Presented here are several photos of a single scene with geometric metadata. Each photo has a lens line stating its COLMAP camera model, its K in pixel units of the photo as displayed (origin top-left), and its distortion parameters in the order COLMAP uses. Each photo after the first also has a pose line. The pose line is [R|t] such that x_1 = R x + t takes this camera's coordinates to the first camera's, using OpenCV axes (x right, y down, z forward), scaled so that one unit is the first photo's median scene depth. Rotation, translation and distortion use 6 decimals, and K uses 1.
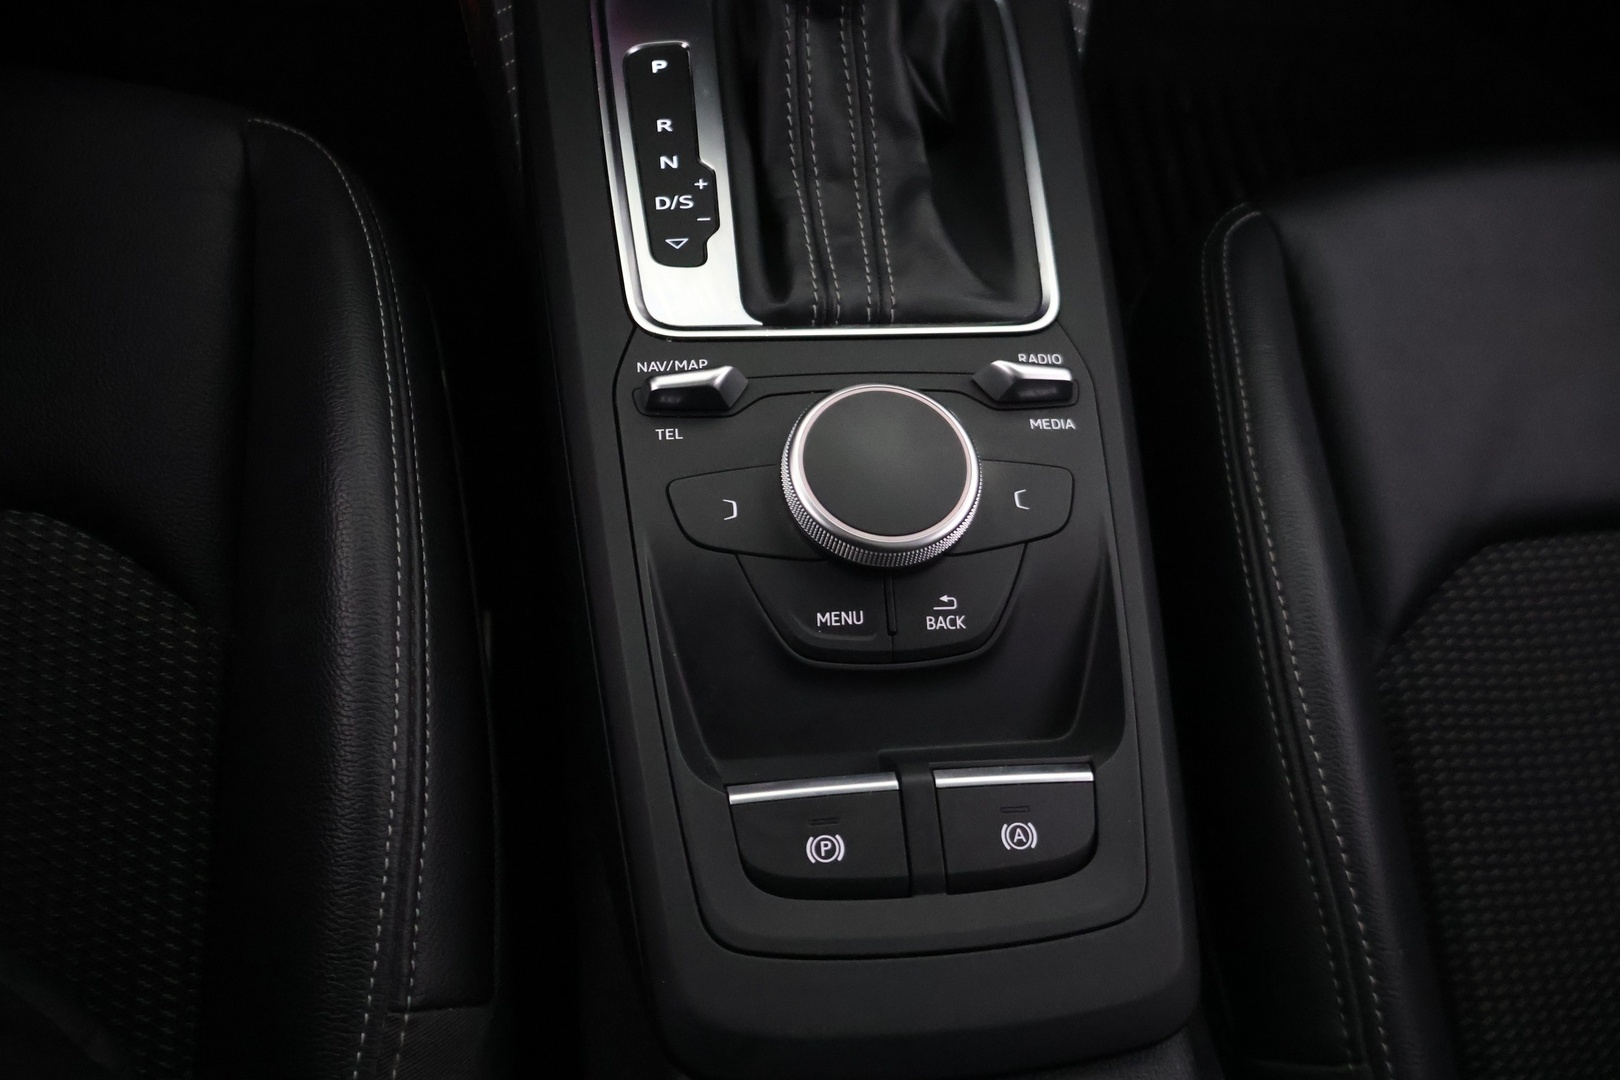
lens RADIAL K [[1339.4, 0, 819.2], [0, 1339.4, 541.5], [0, 0, 1]] dist [-0.024683, 0.014231]
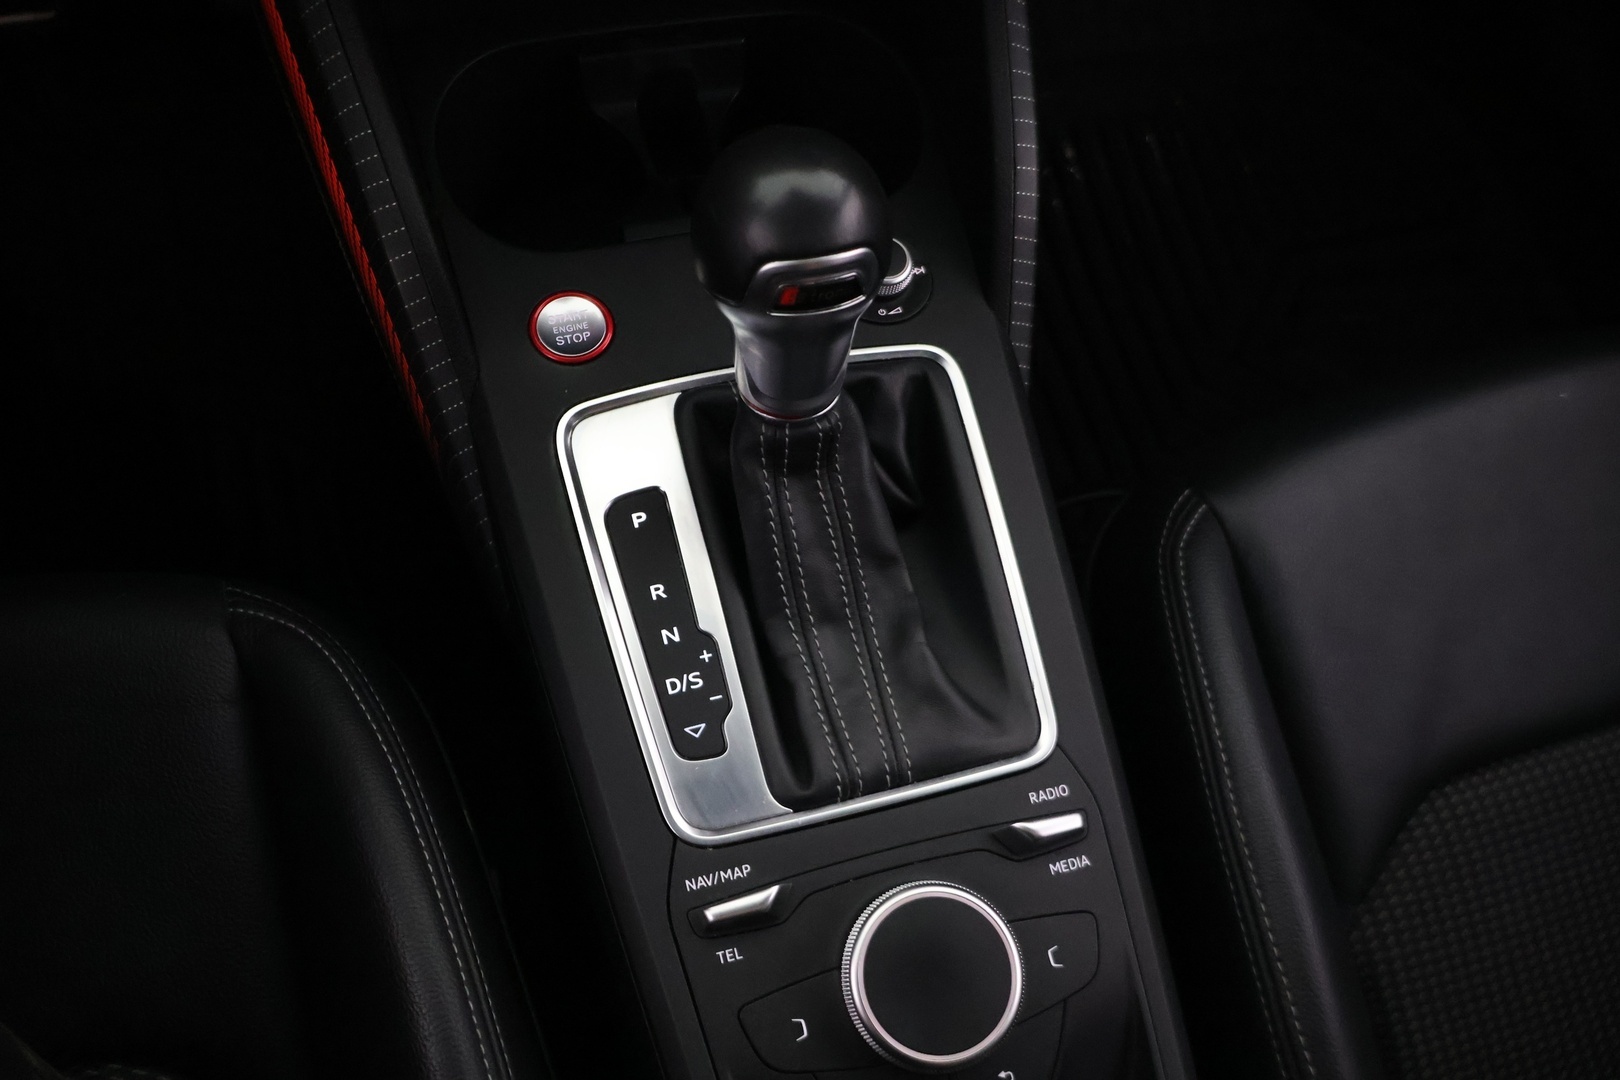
lens RADIAL K [[1339.4, 0, 809.4], [0, 1339.4, 529.5], [0, 0, 1]] dist [-0.024683, 0.014231]
pose [[0.987508, -0.137299, 0.077316, -0.075409], [0.125859, 0.982510, 0.137237, -0.492121], [-0.094806, -0.125792, 0.987516, -0.017735]]
